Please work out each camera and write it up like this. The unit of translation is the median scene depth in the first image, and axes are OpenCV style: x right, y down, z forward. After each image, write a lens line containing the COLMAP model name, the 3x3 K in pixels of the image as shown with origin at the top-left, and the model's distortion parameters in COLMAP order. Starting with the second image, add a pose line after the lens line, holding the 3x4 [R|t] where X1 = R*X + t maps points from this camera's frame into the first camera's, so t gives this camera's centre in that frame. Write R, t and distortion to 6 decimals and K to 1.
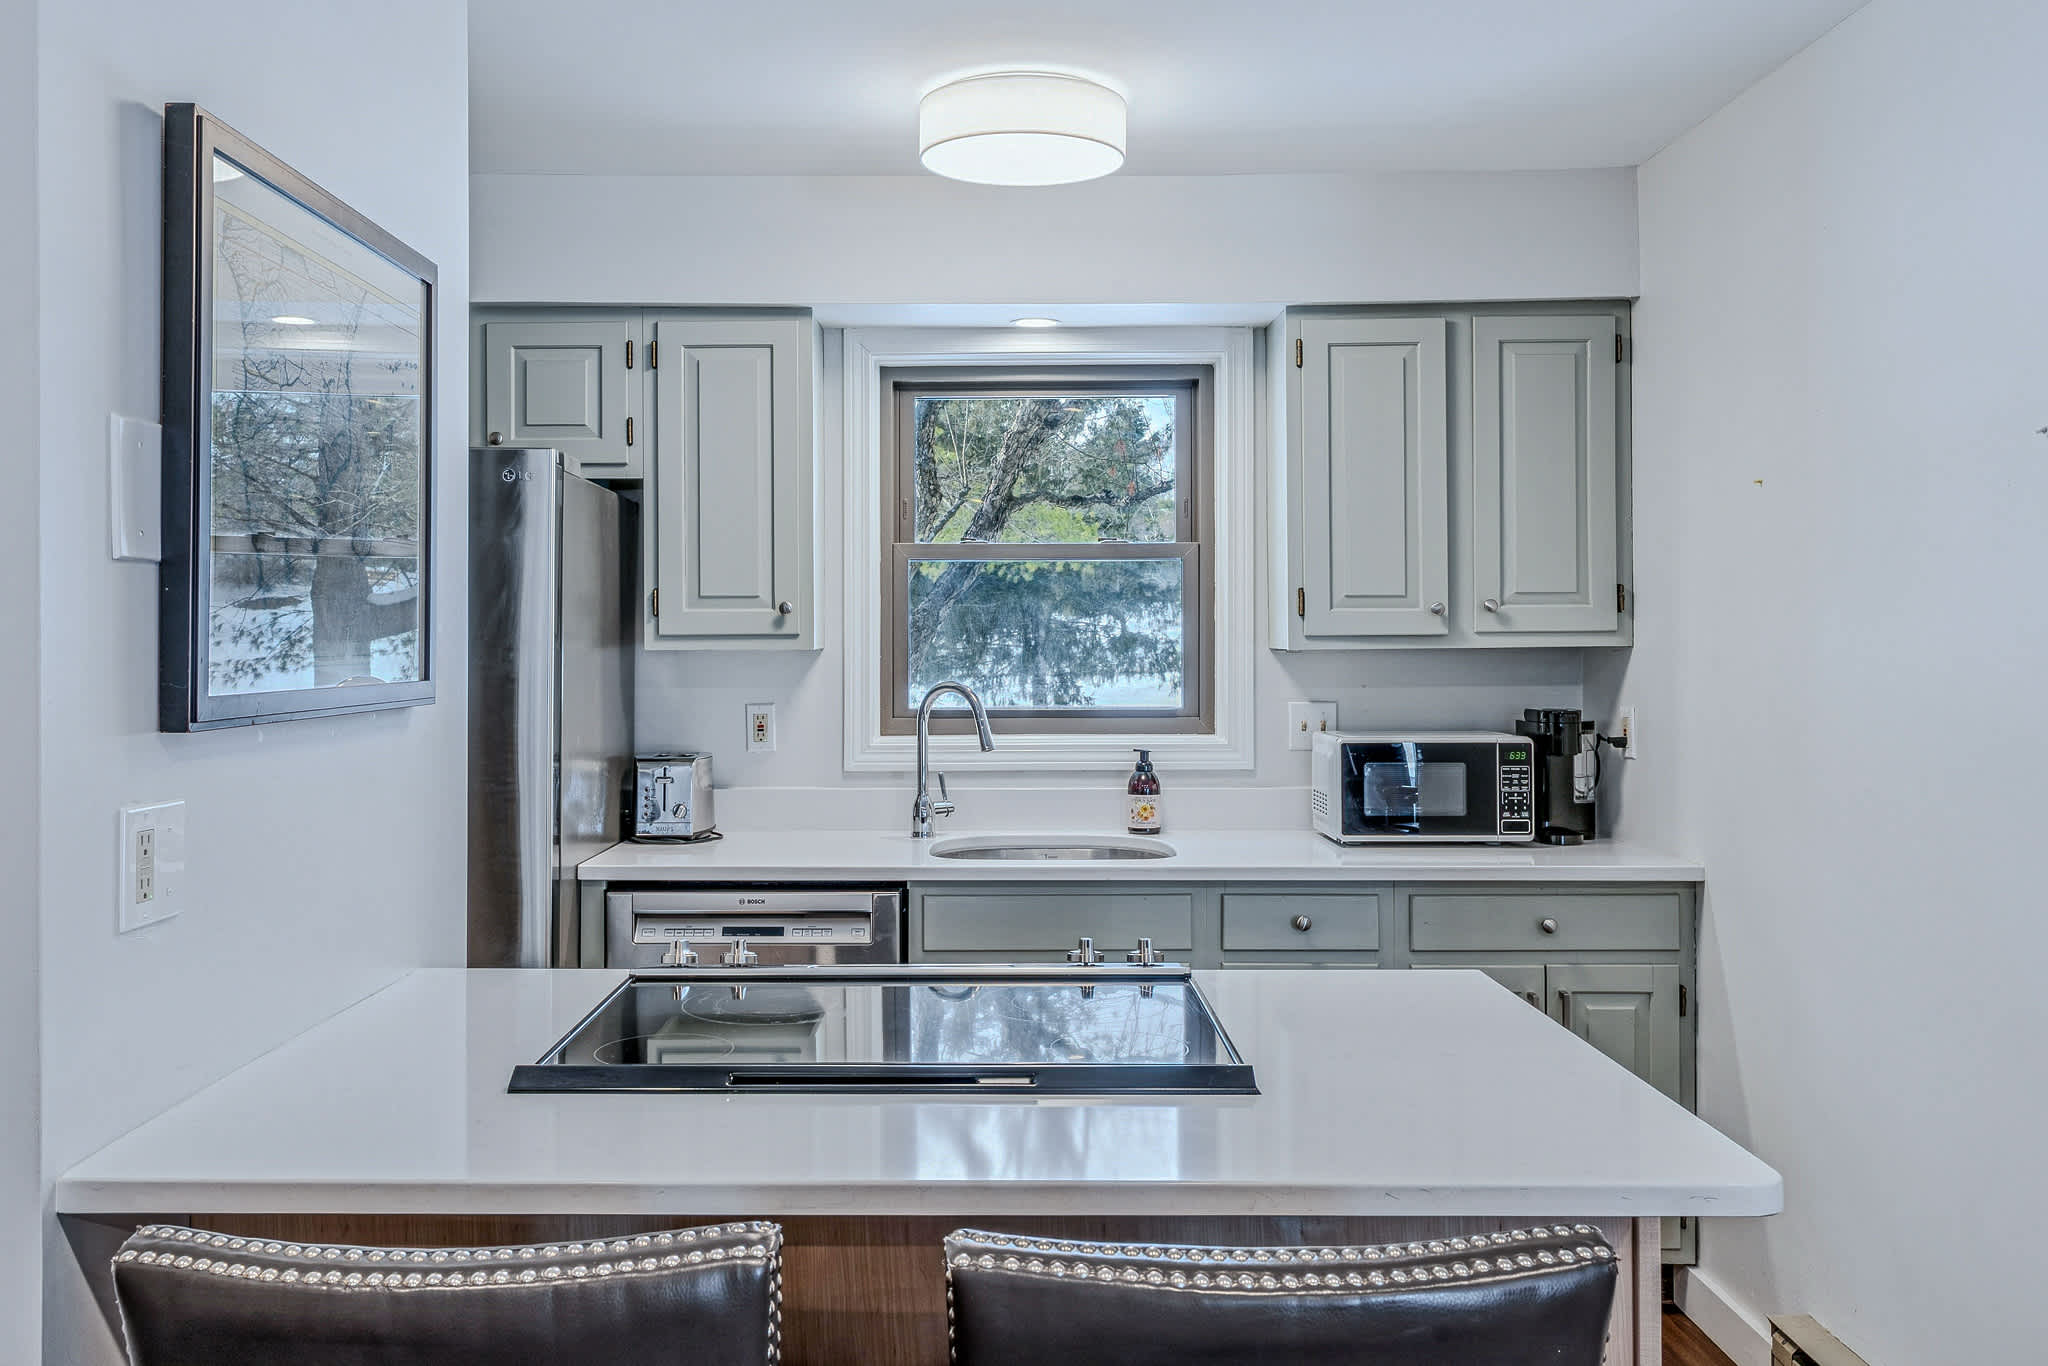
lens RADIAL K [[1670.7, 0, 1006.1], [0, 1670.7, 622.1], [0, 0, 1]] dist [-0.006406, -0.010559]
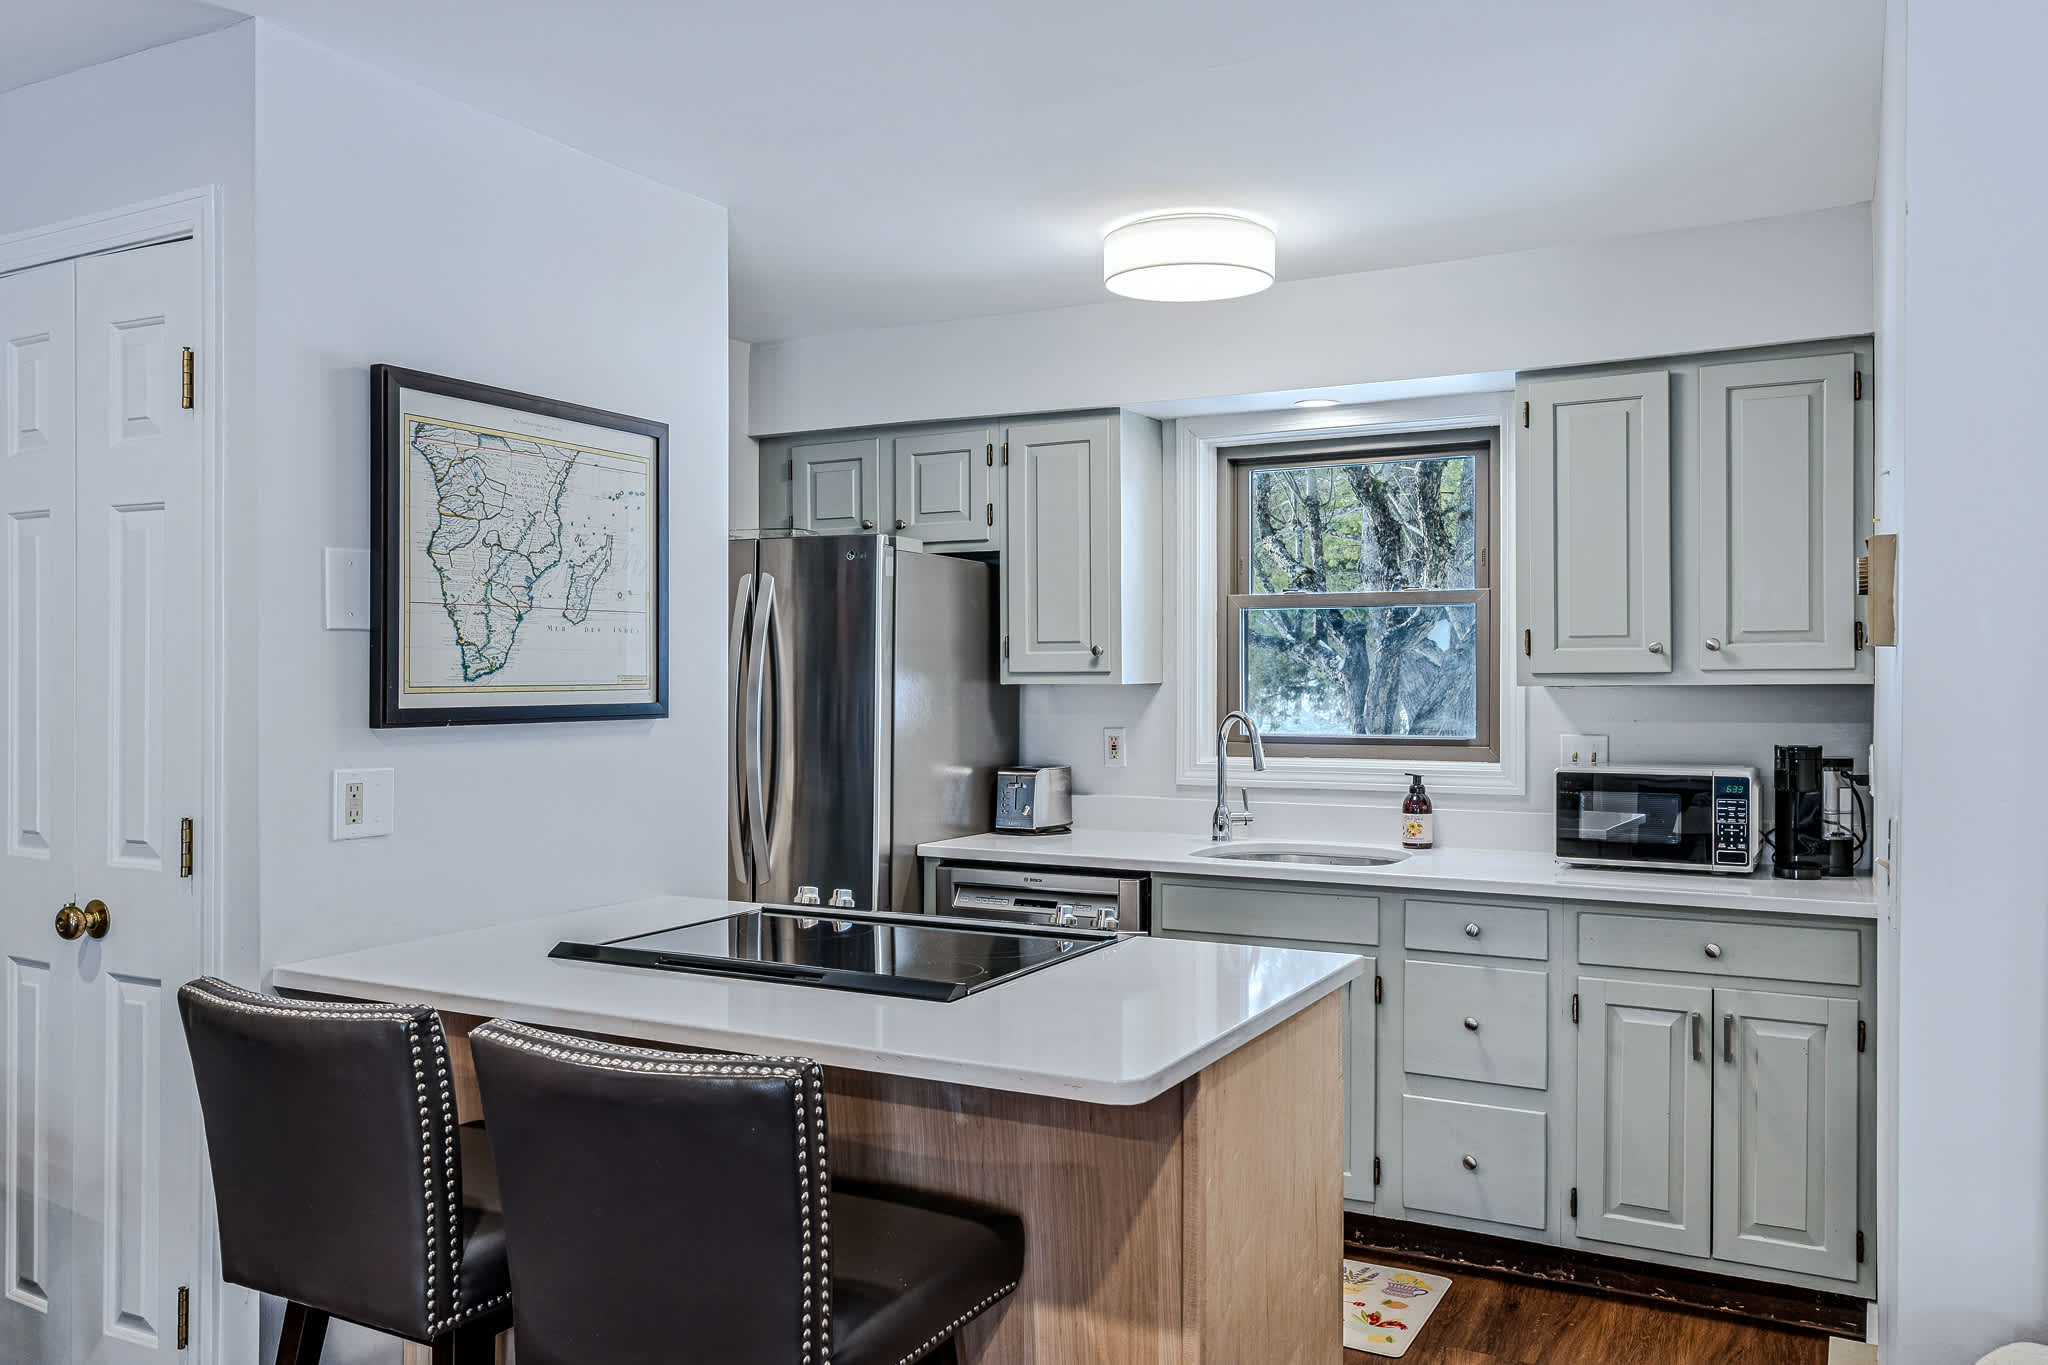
lens RADIAL K [[1539.3, 0, 1026.0], [0, 1539.3, 681.8], [0, 0, 1]] dist [-0.012155, 0.008670]
pose [[0.888707, 0.002936, -0.458466, 0.345772], [0.003343, 0.999911, 0.012883, -0.000325], [0.458464, -0.012982, 0.888618, -0.045737]]
